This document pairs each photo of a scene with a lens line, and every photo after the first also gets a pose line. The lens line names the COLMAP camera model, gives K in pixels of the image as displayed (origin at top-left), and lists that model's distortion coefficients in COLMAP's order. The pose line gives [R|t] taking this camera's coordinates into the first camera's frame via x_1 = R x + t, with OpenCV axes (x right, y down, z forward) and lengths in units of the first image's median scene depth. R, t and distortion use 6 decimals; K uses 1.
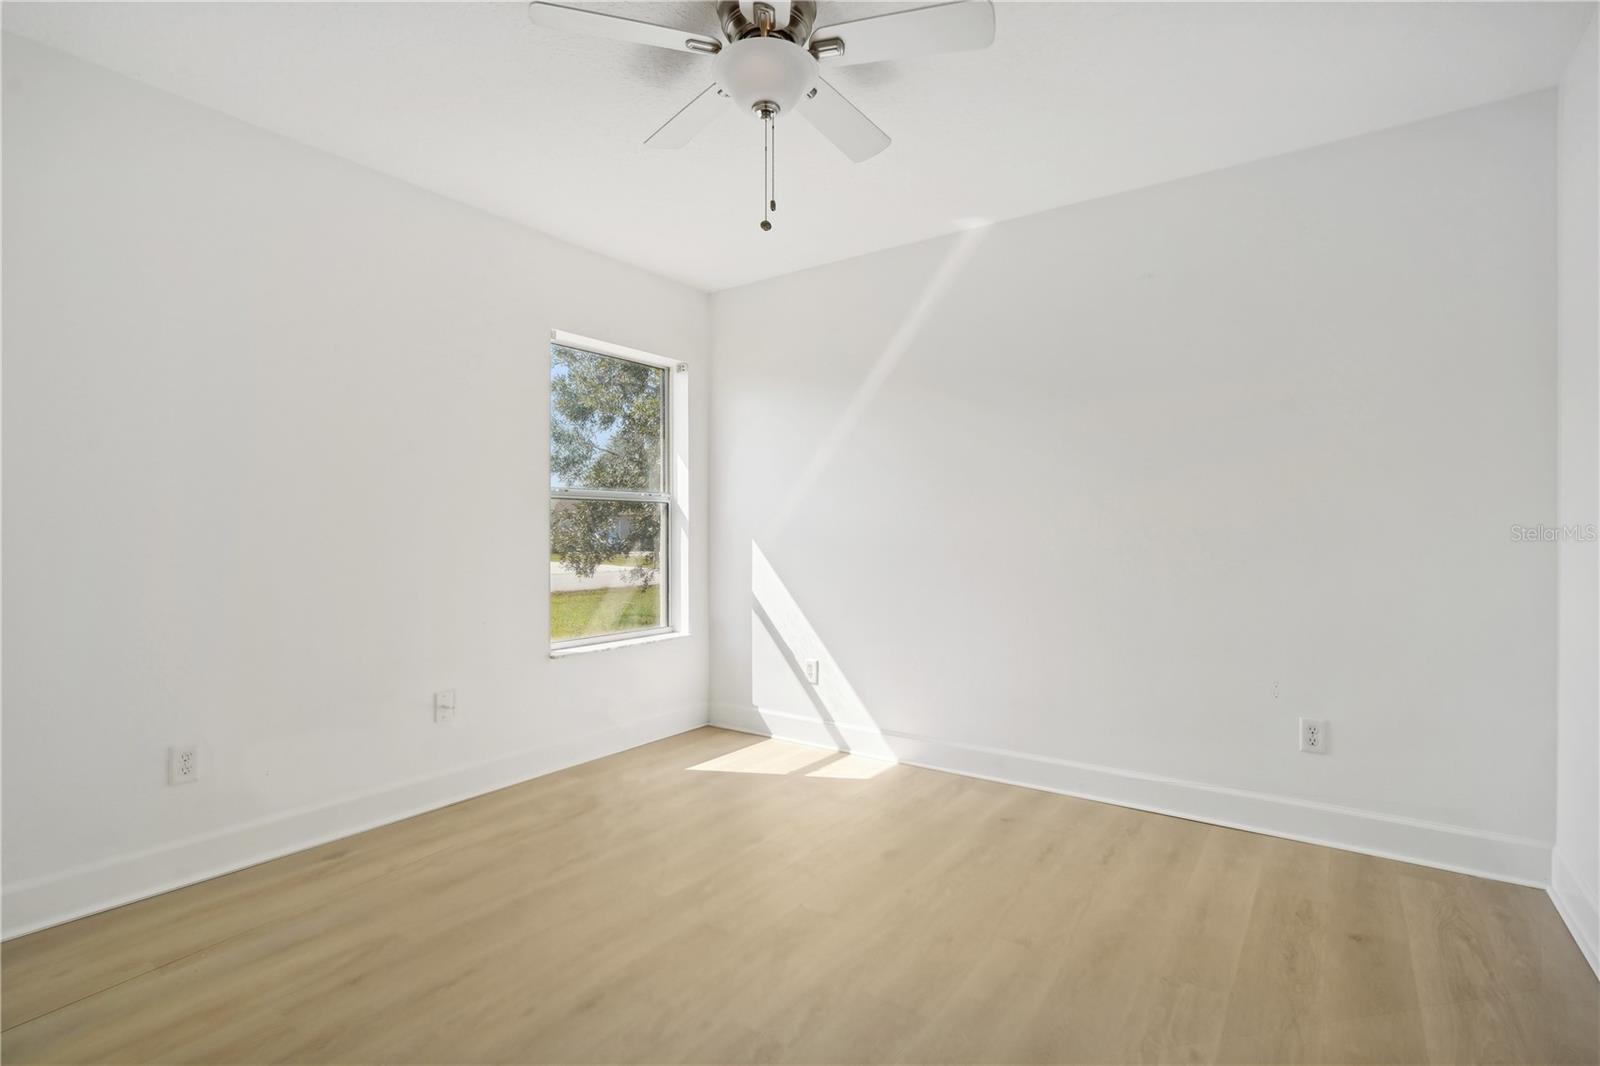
lens RADIAL K [[745.1, 0, 800.0], [0, 745.1, 533.0], [0, 0, 1]] dist [-0.002390, -0.000147]
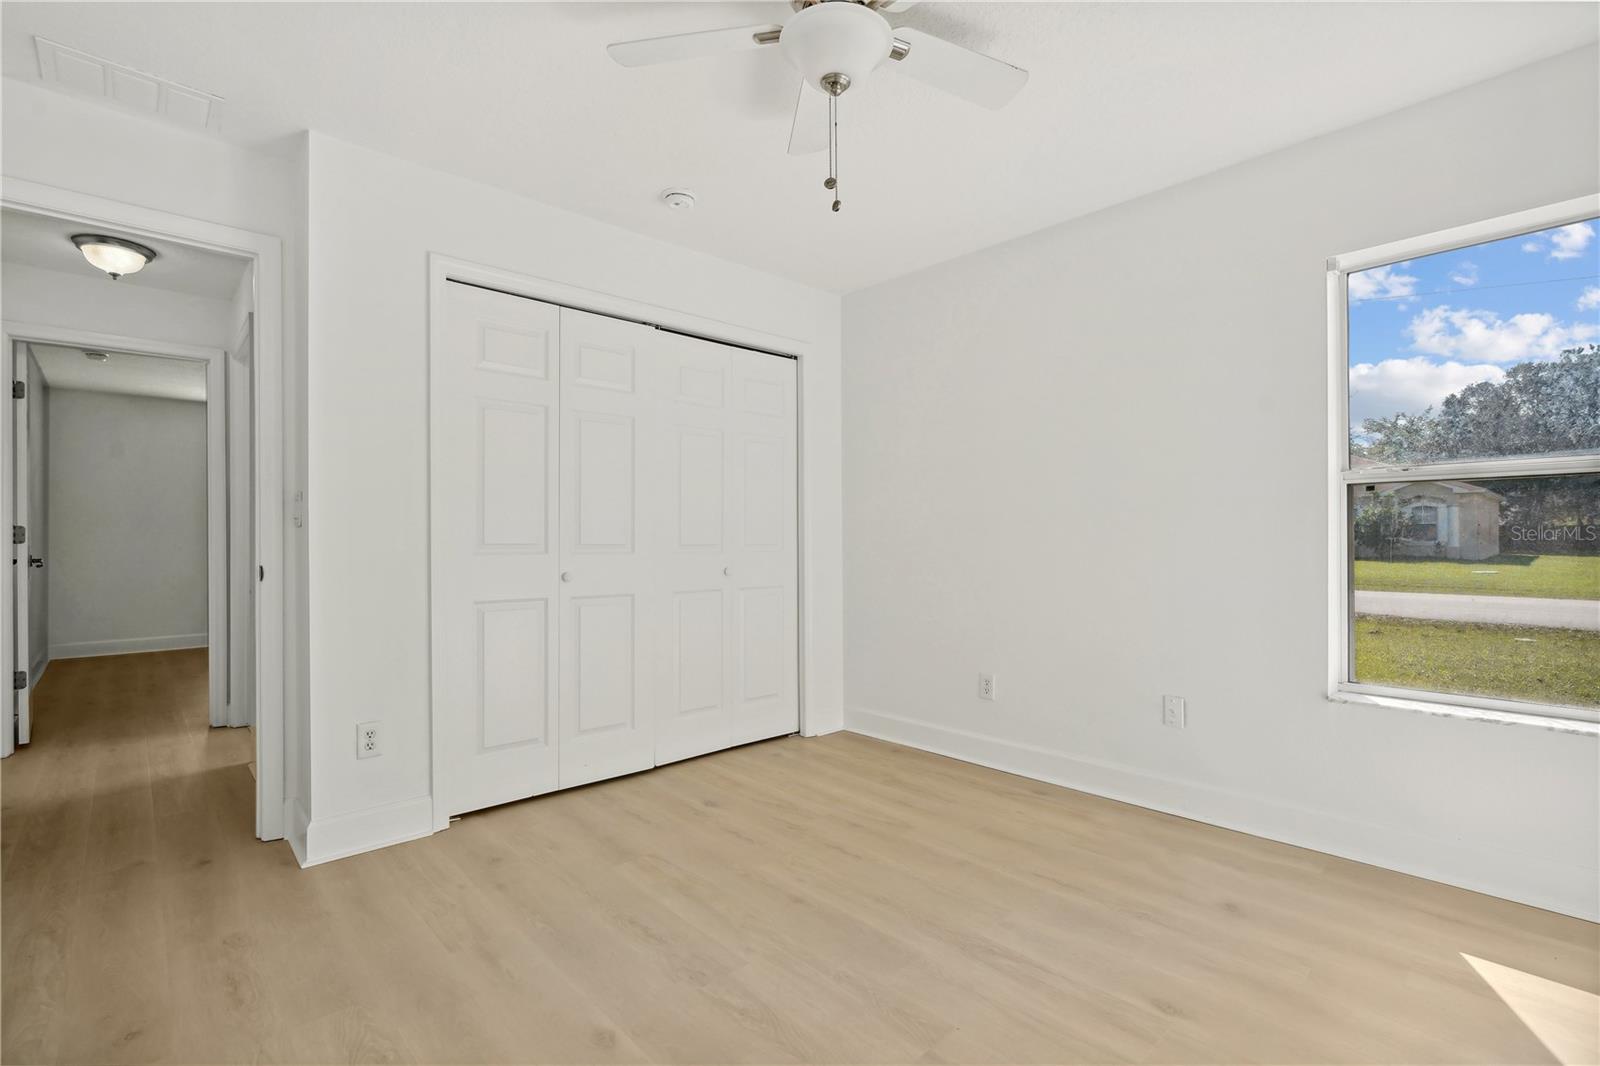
lens RADIAL K [[745.1, 0, 800.0], [0, 745.1, 533.0], [0, 0, 1]] dist [-0.002390, -0.000147]
pose [[-0.209839, 0.000963, -0.977735, 0.725811], [0.014052, 0.999899, -0.002031, -0.004491], [0.977635, -0.014165, -0.209832, 0.938479]]
